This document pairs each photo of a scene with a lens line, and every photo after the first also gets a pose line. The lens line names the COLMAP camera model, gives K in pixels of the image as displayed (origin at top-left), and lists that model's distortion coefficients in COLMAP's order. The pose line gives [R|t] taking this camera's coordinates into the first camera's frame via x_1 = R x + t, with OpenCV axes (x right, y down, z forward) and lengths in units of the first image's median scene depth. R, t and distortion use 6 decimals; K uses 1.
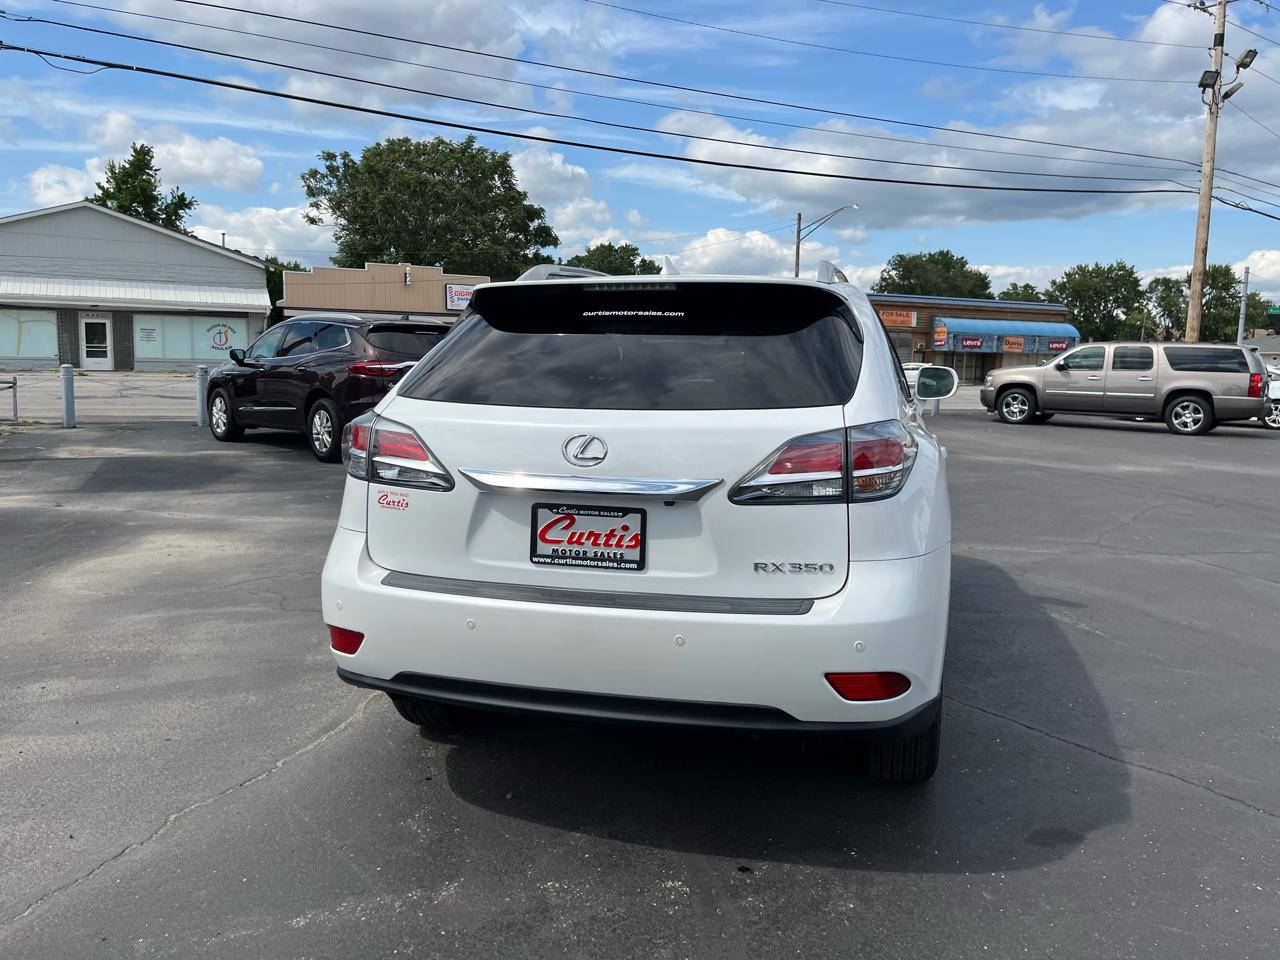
lens RADIAL K [[974.7, 0, 650.5], [0, 974.7, 466.1], [0, 0, 1]] dist [0.068692, -0.091183]
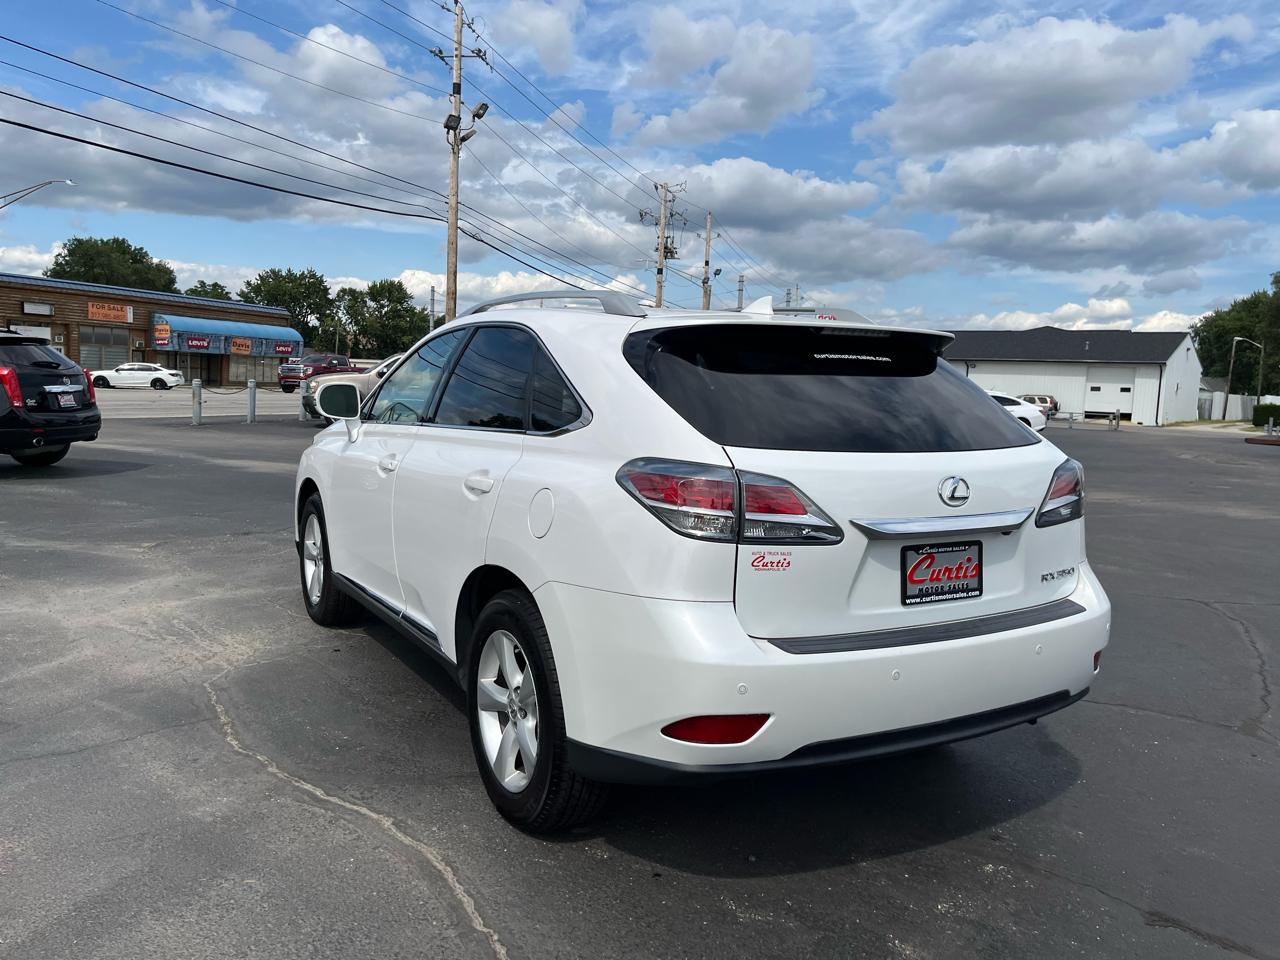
lens RADIAL K [[974.7, 0, 650.4], [0, 974.7, 467.0], [0, 0, 1]] dist [0.068692, -0.091183]
pose [[0.705670, -0.055146, 0.706392, -0.139702], [0.055021, 0.998221, 0.022964, -0.011367], [-0.706401, 0.022661, 0.707449, 0.062501]]
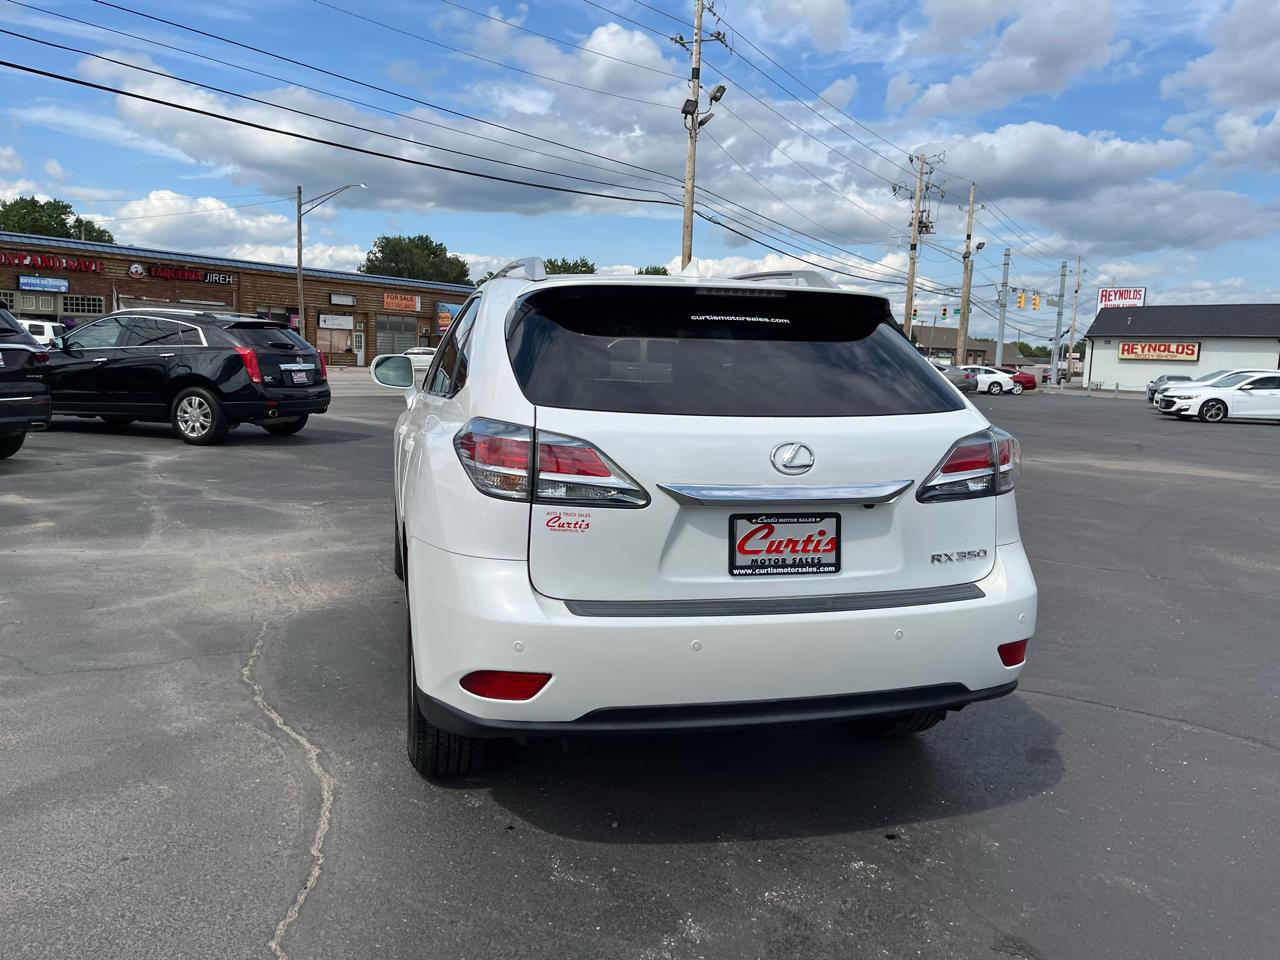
lens RADIAL K [[974.7, 0, 649.6], [0, 974.7, 464.6], [0, 0, 1]] dist [0.068692, -0.091183]
pose [[0.868362, -0.045398, 0.493849, -0.091350], [0.037653, 0.998962, 0.025624, -0.005463], [-0.494500, -0.003656, 0.869170, 0.026061]]
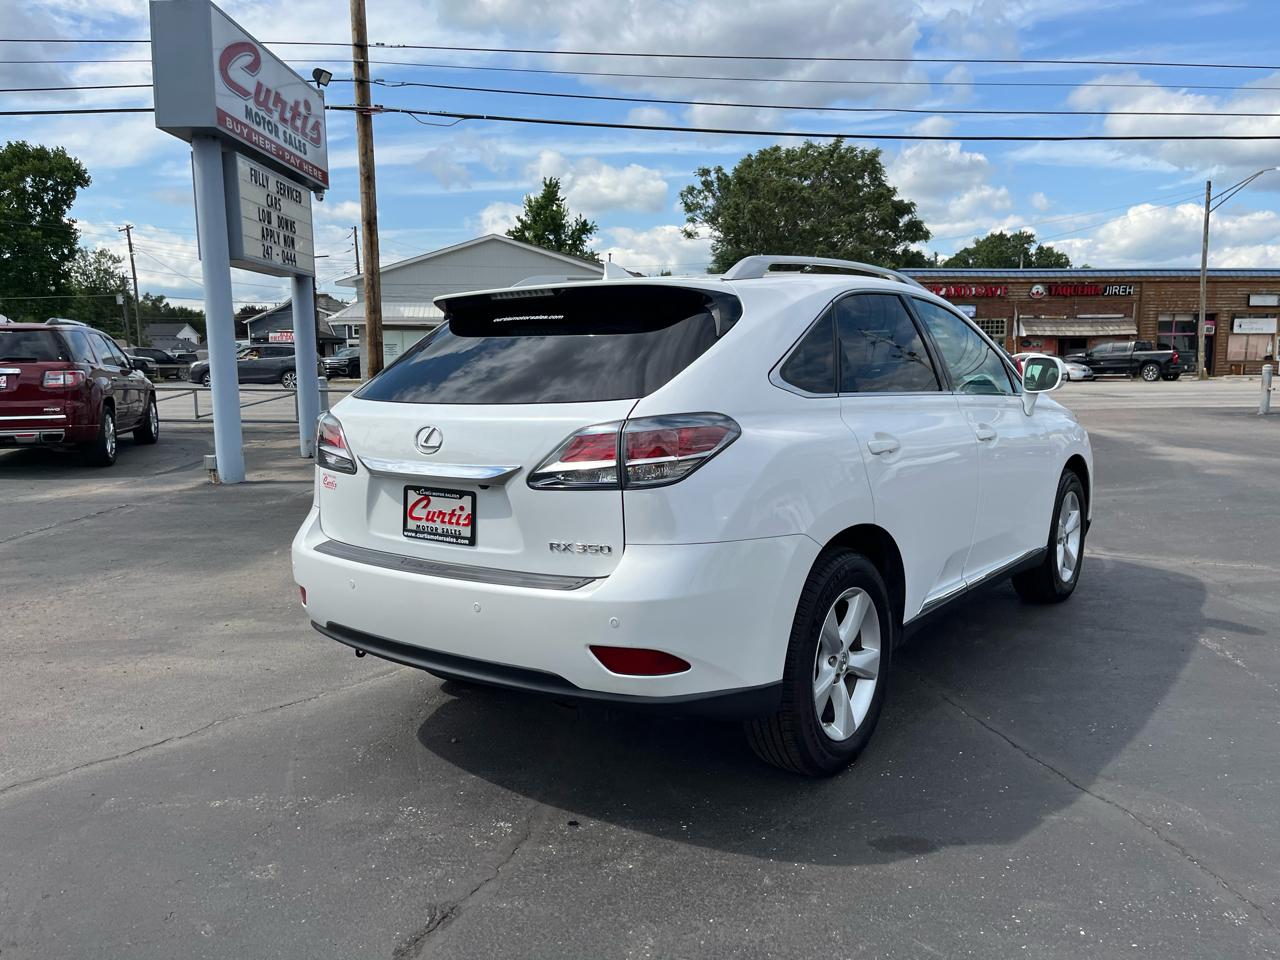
lens RADIAL K [[974.7, 0, 653.4], [0, 974.7, 485.7], [0, 0, 1]] dist [0.068692, -0.091183]
pose [[0.926179, 0.020344, -0.376535, 0.081302], [-0.013730, 0.999701, 0.020240, 0.001439], [0.376835, -0.013576, 0.926181, 0.003409]]
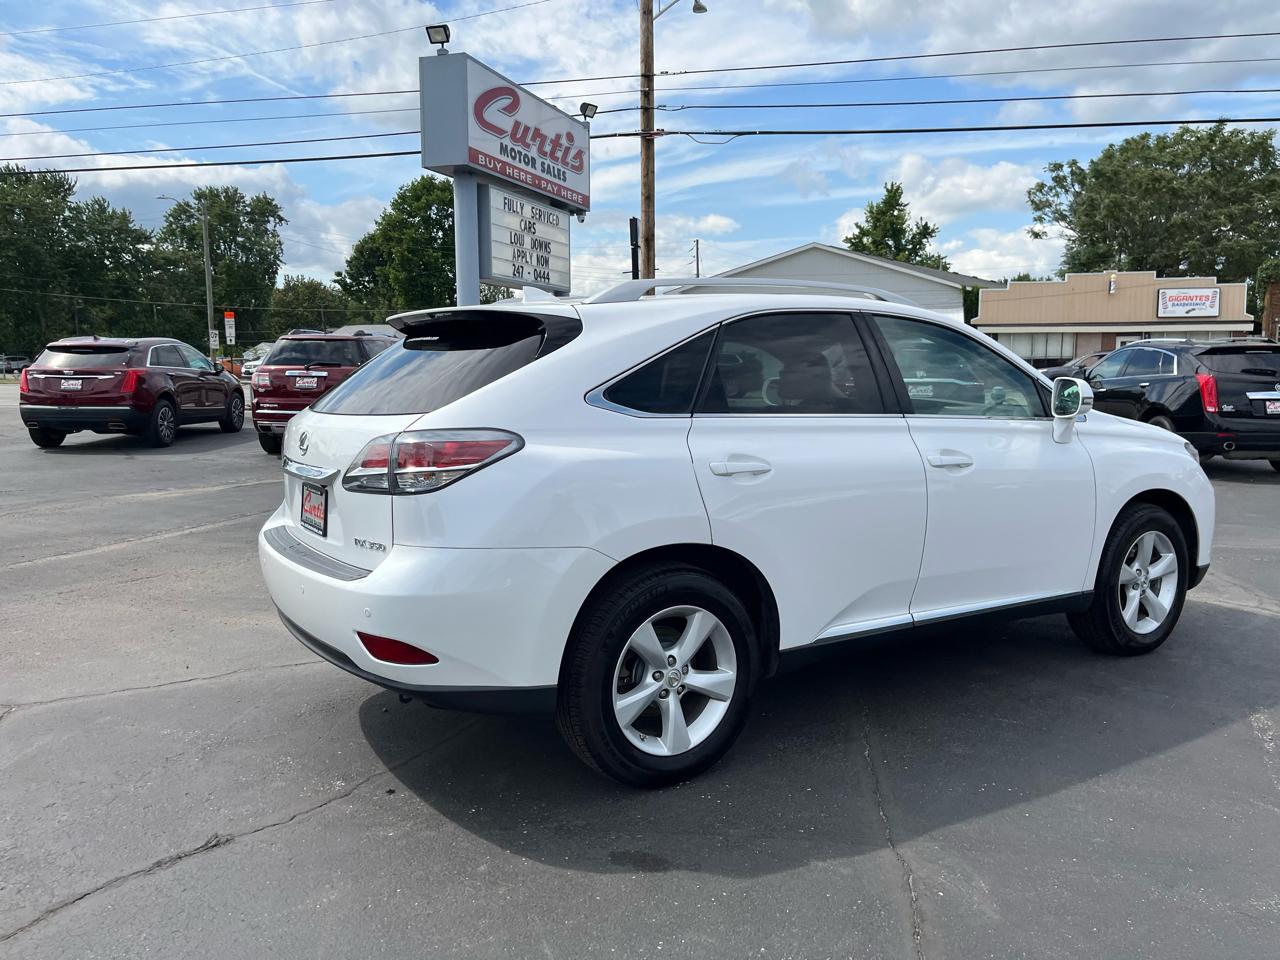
lens RADIAL K [[974.7, 0, 652.7], [0, 974.7, 473.6], [0, 0, 1]] dist [0.068692, -0.091183]
pose [[0.740436, 0.055845, -0.669802, 0.158441], [-0.061613, 0.997986, 0.015098, -0.003310], [0.669297, 0.030089, 0.742386, 0.041462]]
